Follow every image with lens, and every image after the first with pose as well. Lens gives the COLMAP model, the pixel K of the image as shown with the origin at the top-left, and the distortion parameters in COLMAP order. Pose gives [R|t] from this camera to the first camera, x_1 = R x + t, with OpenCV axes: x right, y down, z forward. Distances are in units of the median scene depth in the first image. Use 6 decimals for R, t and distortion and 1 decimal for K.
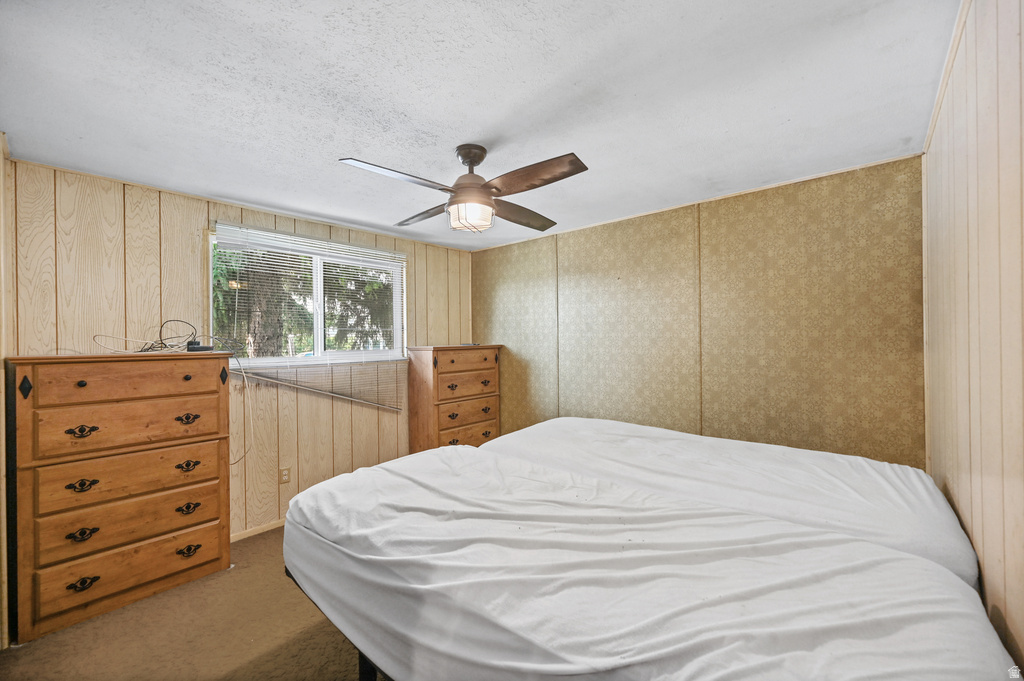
lens RADIAL K [[407.3, 0, 511.1], [0, 407.3, 337.2], [0, 0, 1]] dist [0.000625, -0.000043]
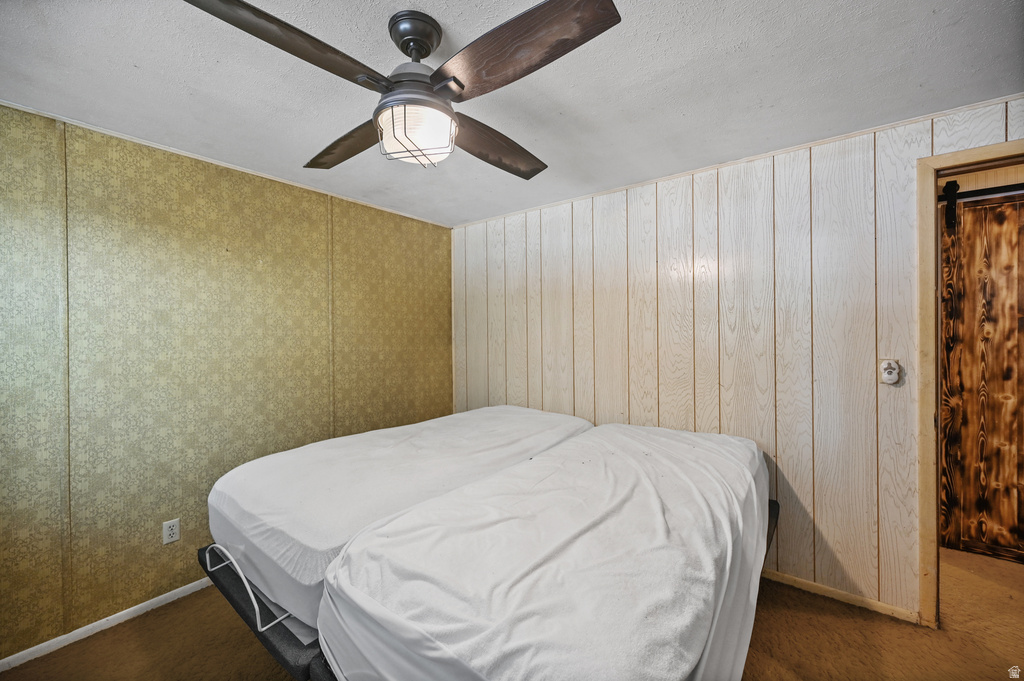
lens RADIAL K [[407.3, 0, 511.1], [0, 407.3, 337.2], [0, 0, 1]] dist [0.000625, -0.000043]
pose [[-0.061959, 0.005874, 0.998061, -0.524703], [0.004669, 0.999973, -0.005596, 0.011797], [-0.998068, 0.004313, -0.061985, 0.644547]]
